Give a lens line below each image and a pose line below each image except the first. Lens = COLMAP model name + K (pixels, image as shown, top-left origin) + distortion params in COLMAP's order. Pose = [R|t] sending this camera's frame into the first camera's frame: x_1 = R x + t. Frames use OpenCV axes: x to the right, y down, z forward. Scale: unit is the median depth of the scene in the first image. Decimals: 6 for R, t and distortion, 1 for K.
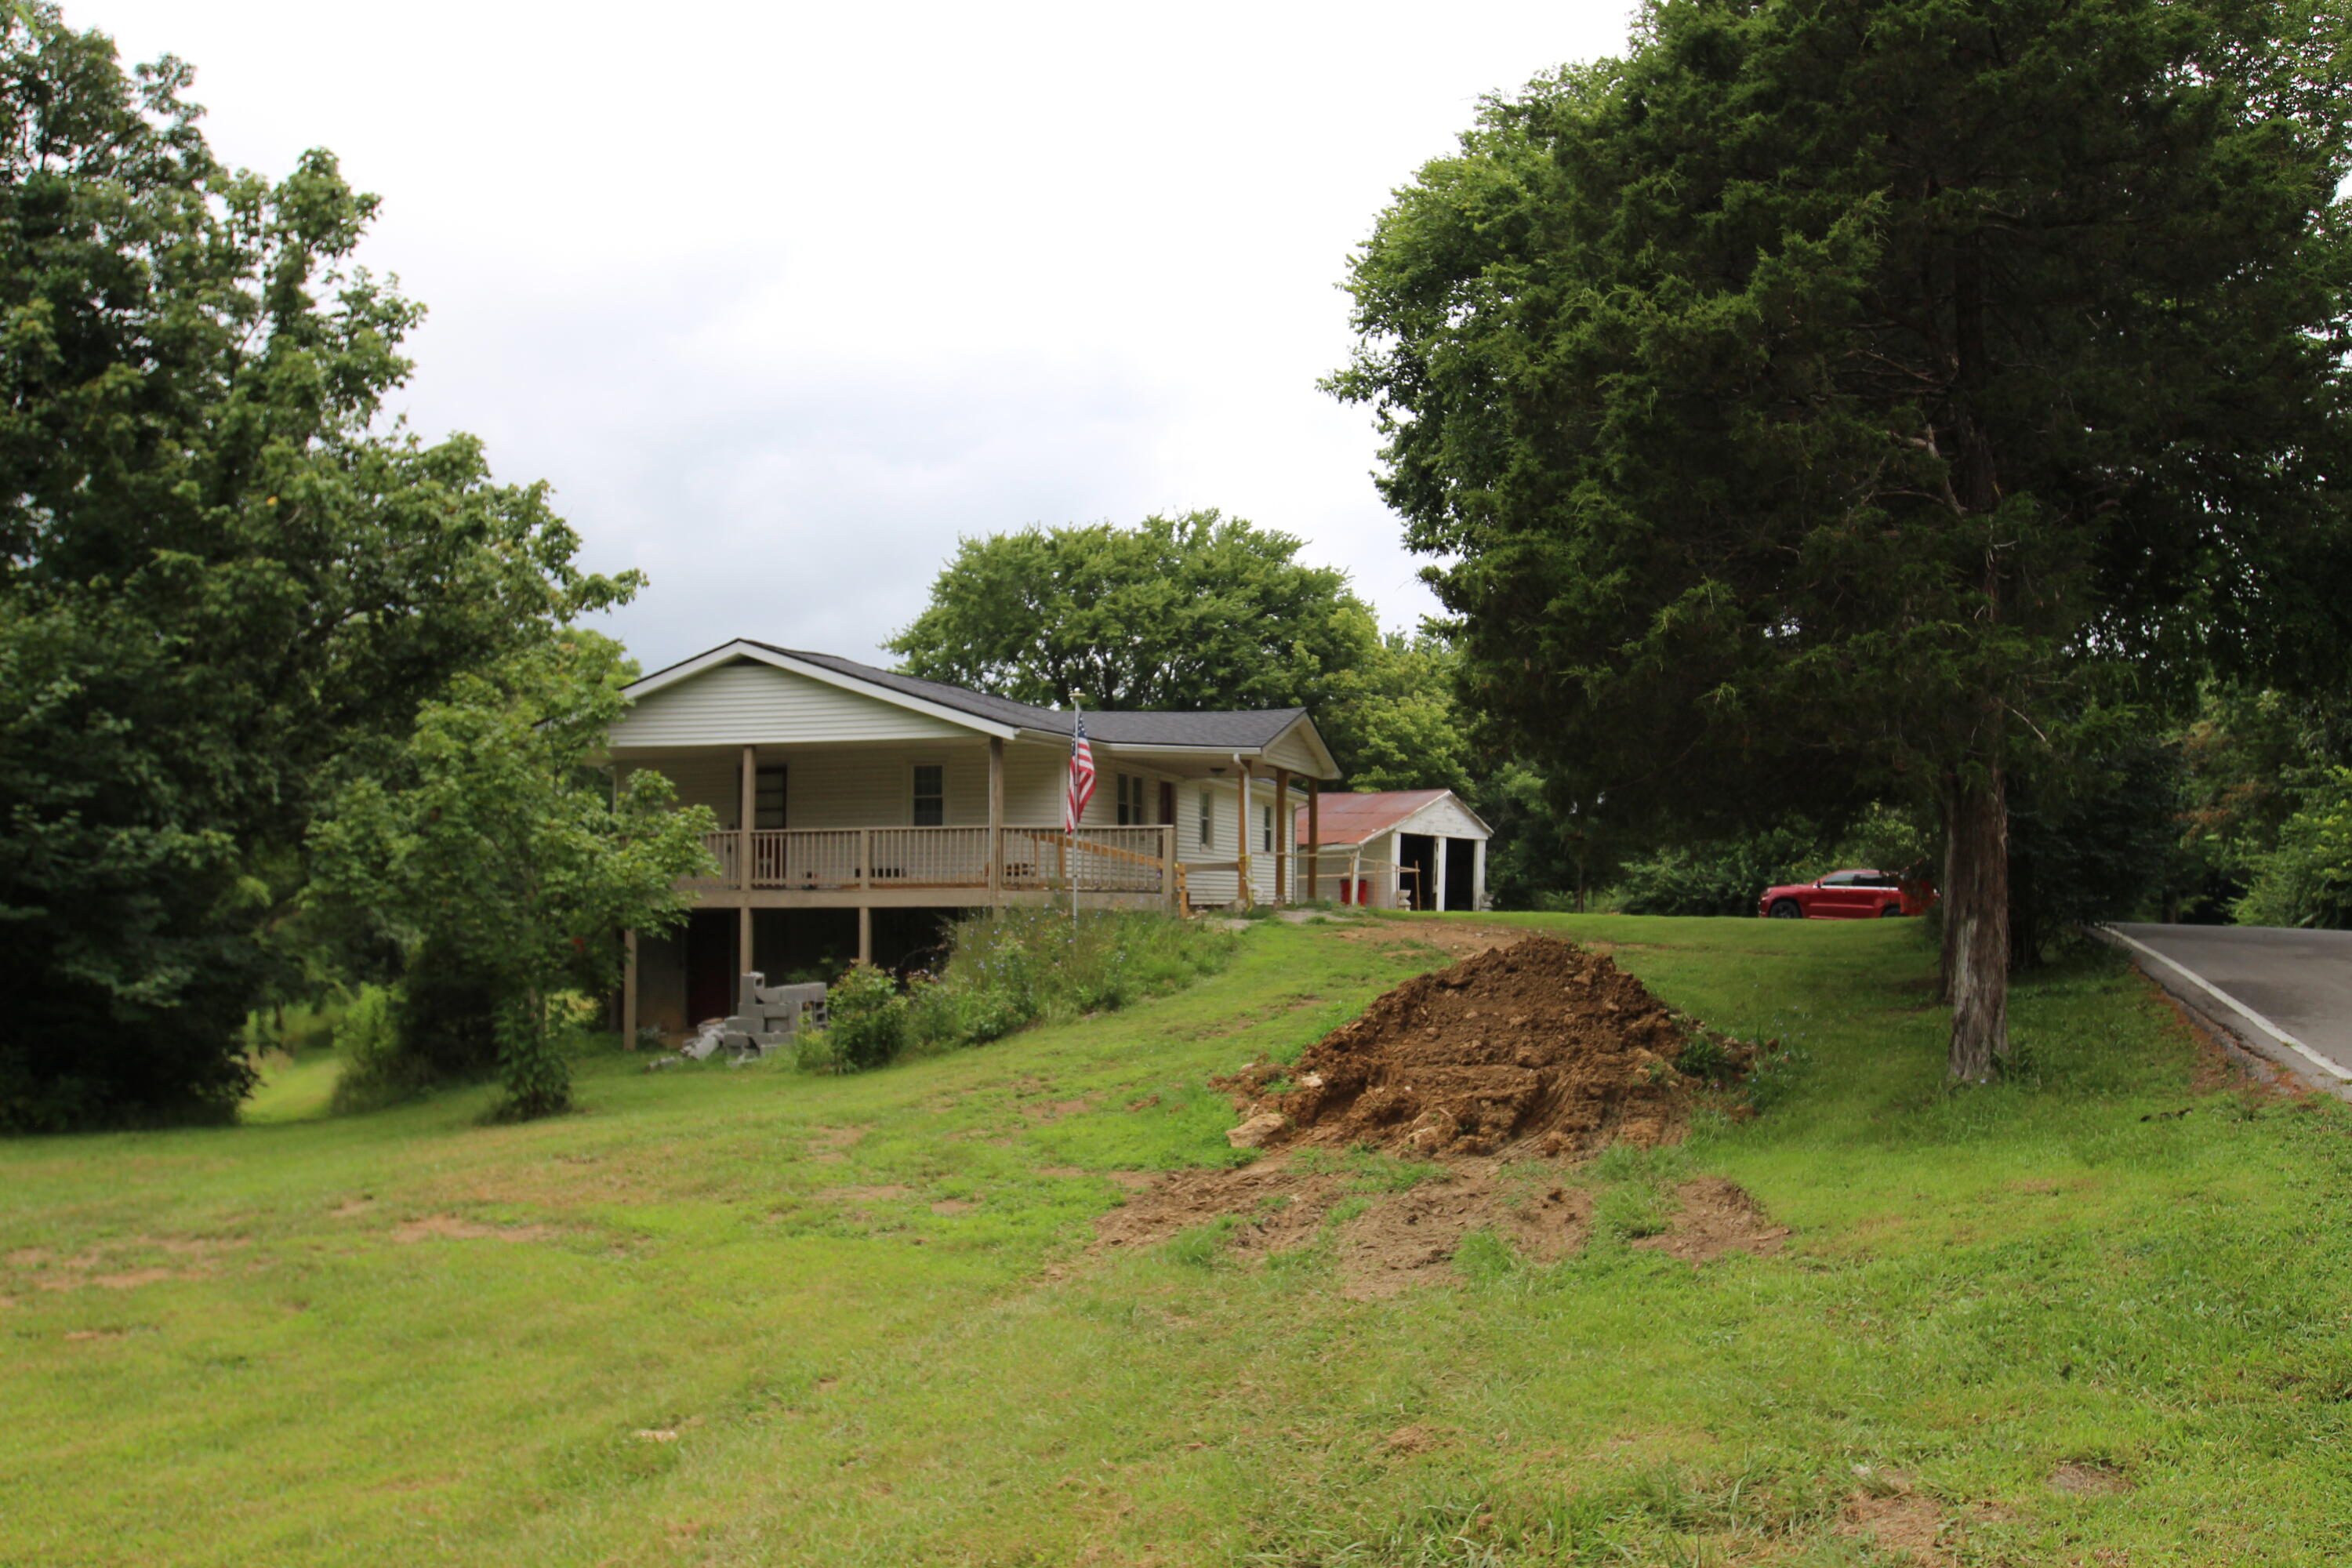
lens RADIAL K [[1776.8, 0, 1167.8], [0, 1776.8, 818.3], [0, 0, 1]] dist [-0.079683, 0.055793]
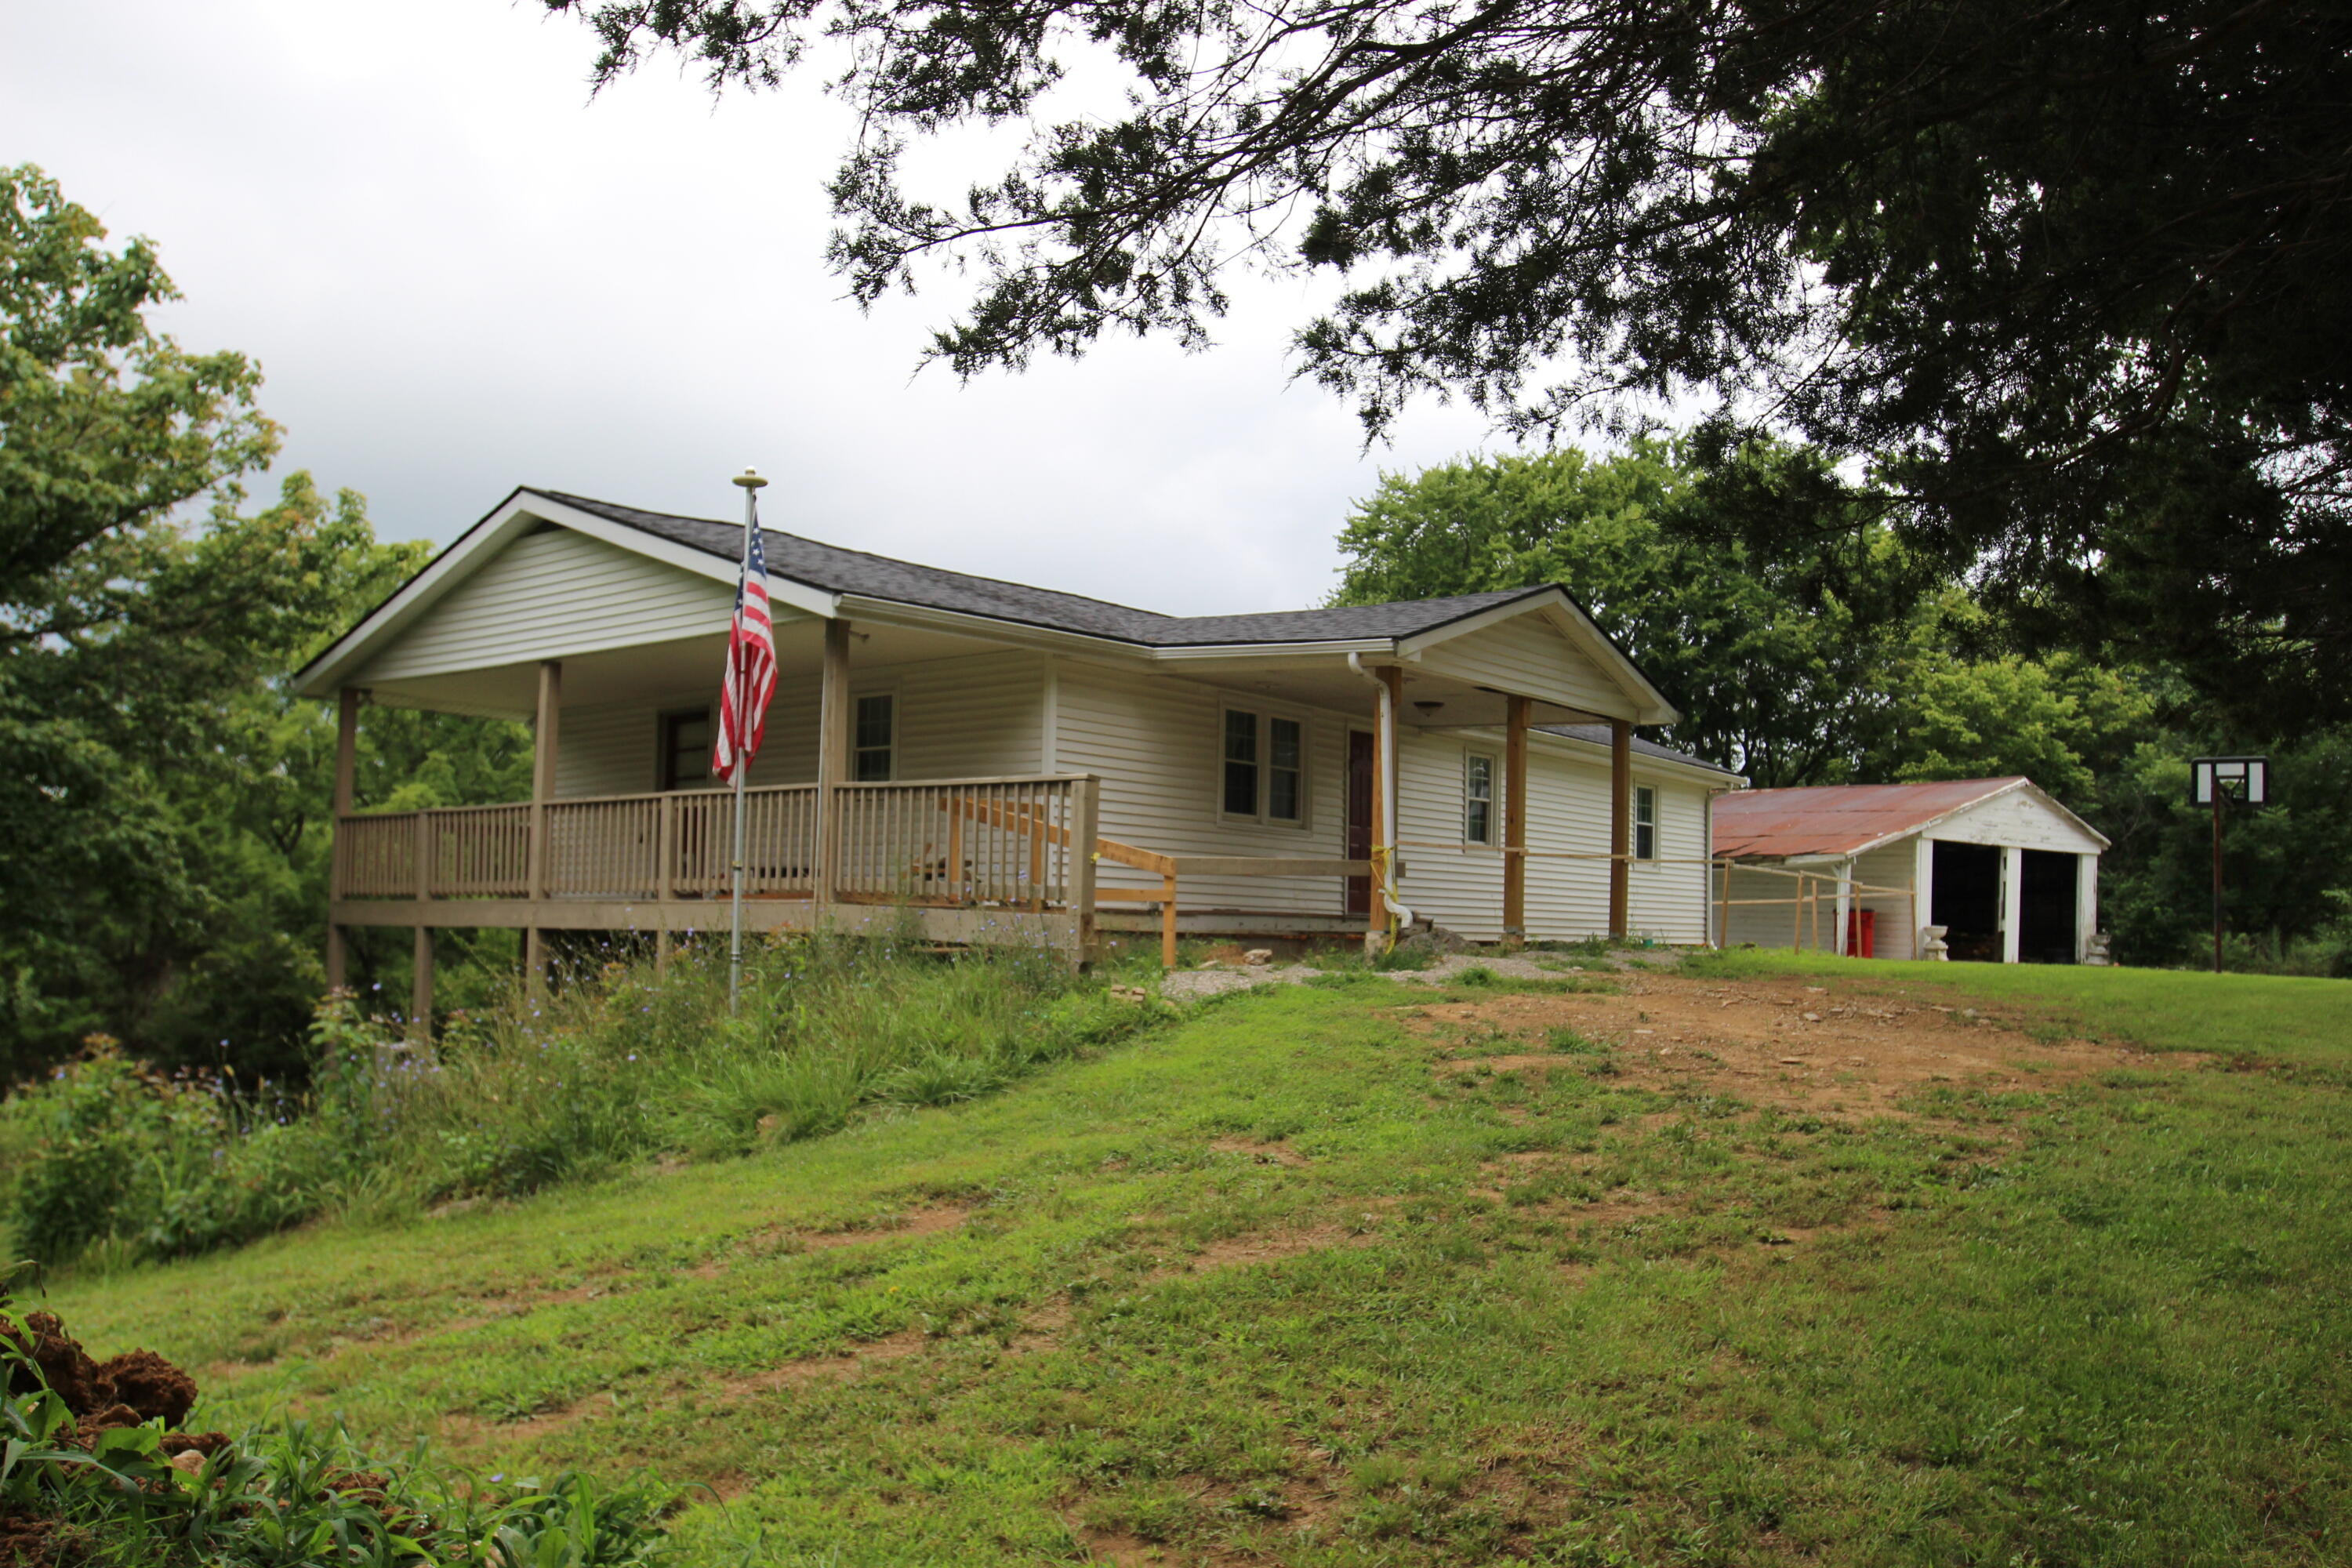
lens RADIAL K [[1776.8, 0, 1167.8], [0, 1776.8, 818.3], [0, 0, 1]] dist [-0.079683, 0.055793]
pose [[0.932088, -0.002920, -0.362220, 0.185563], [-0.003472, 0.999850, -0.016994, 0.022605], [0.362216, 0.017098, 0.931938, 0.519038]]
